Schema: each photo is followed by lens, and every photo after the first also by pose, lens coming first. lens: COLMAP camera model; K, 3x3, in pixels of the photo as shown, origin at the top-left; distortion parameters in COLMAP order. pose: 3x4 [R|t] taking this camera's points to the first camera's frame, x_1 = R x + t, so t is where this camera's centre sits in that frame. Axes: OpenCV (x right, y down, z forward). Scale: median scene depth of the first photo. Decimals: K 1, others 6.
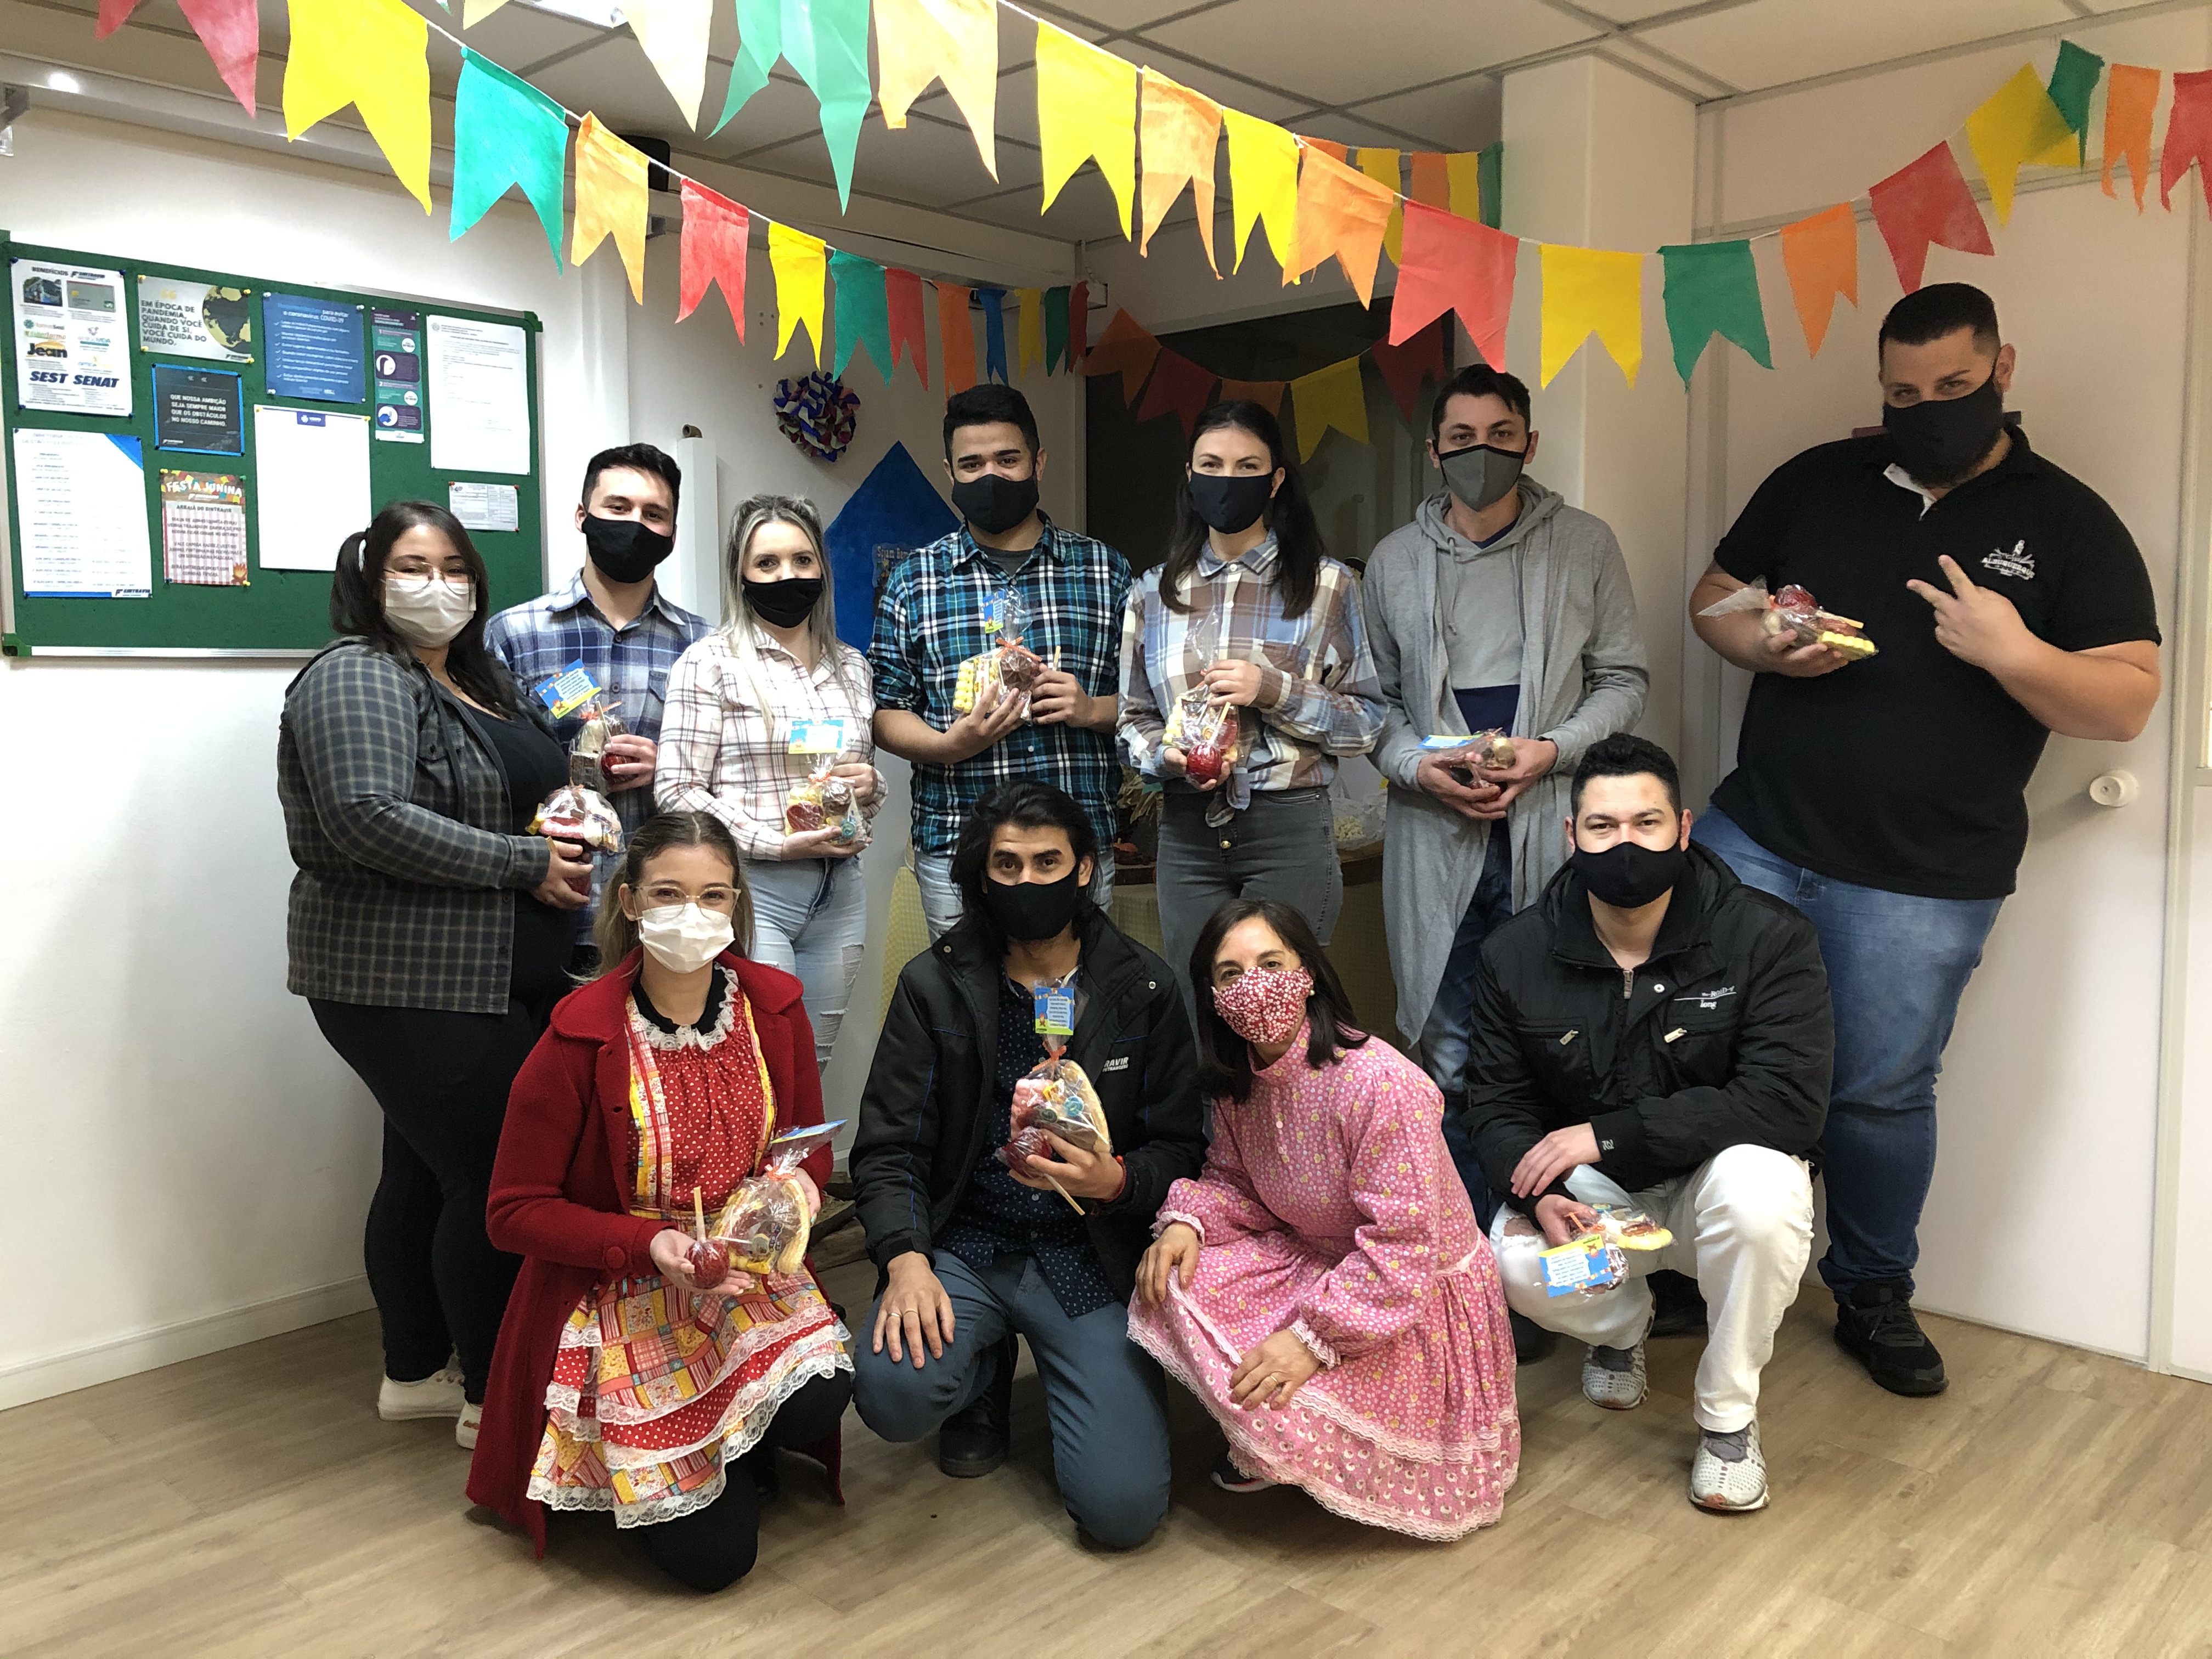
lens RADIAL K [[1809.4, 0, 1093.4], [0, 1809.4, 839.2], [0, 0, 1]] dist [0.019207, -0.006209]
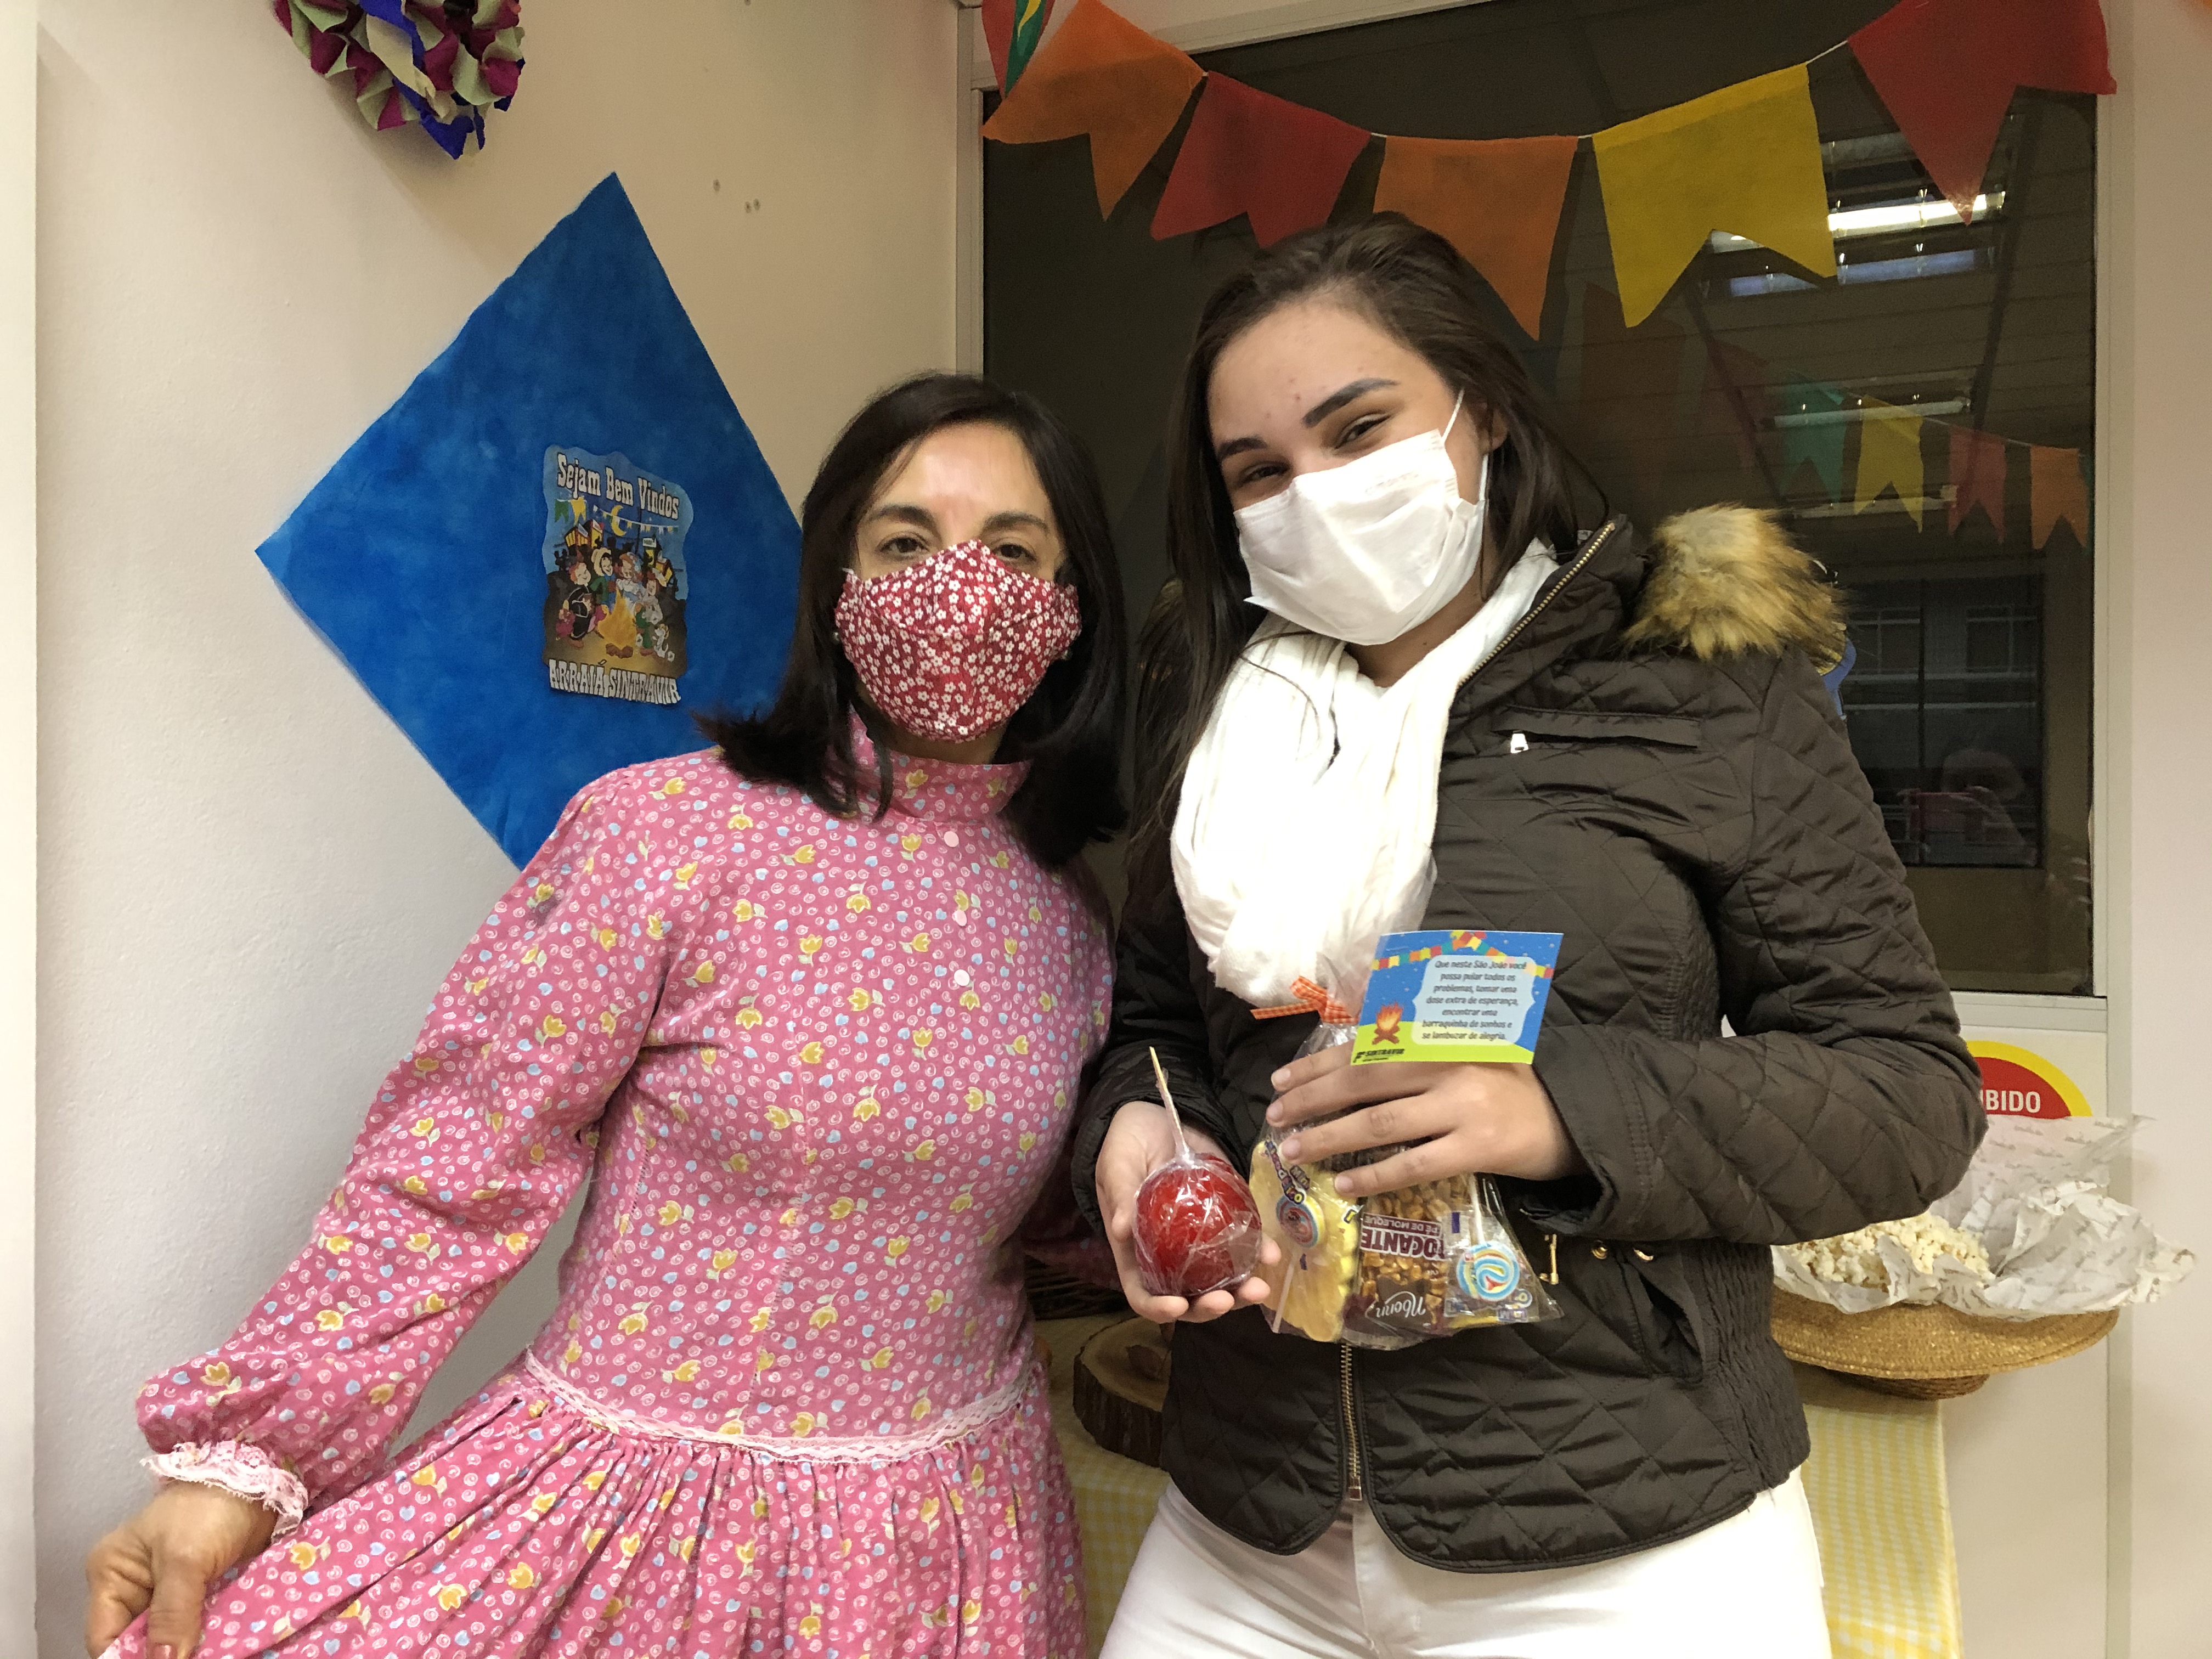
lens RADIAL K [[1809.4, 0, 1091.0], [0, 1809.4, 805.9], [0, 0, 1]] dist [0.019207, -0.006209]
pose [[0.944135, 0.005010, 0.329521, -0.192470], [0.025572, 0.995756, -0.088409, -0.089131], [-0.328565, 0.091896, 0.940000, 0.916370]]
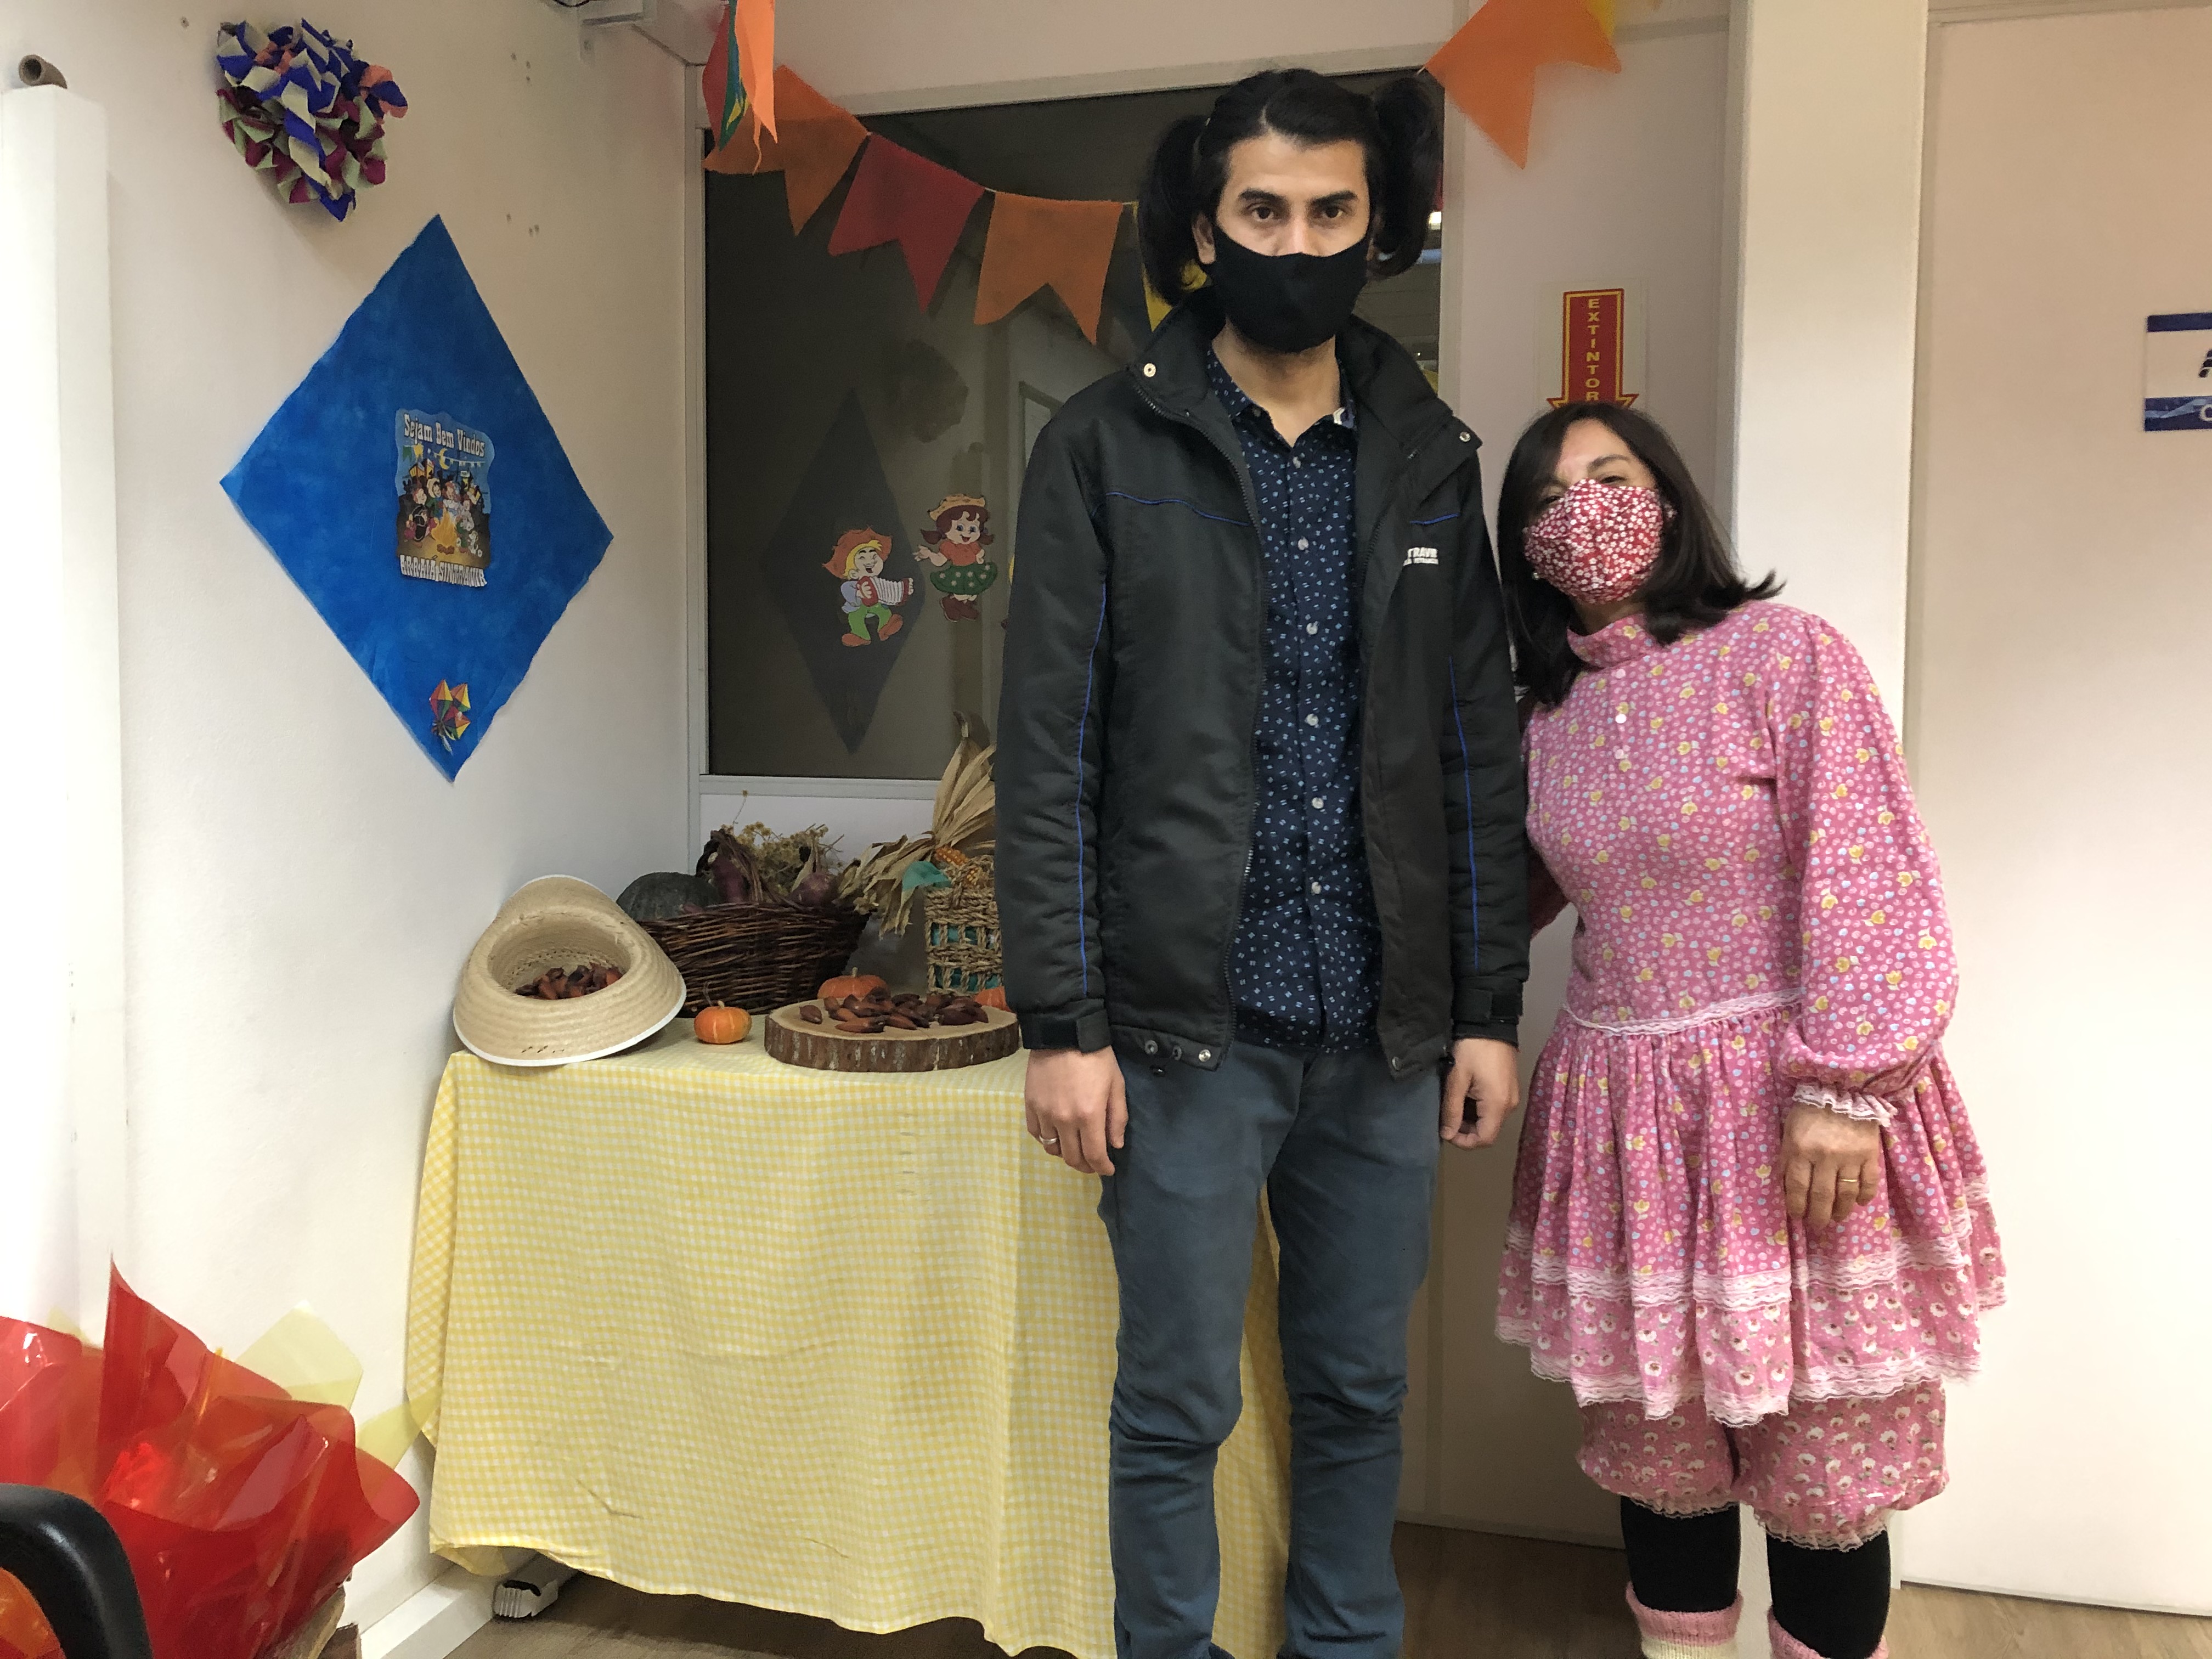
lens RADIAL K [[1809.4, 0, 1112.0], [0, 1809.4, 809.6], [0, 0, 1]] dist [0.019207, -0.006209]
pose [[0.884612, -0.016437, 0.466038, -0.255723], [0.033171, 0.999065, -0.027728, -0.045944], [-0.465146, 0.039988, 0.884330, 0.661406]]
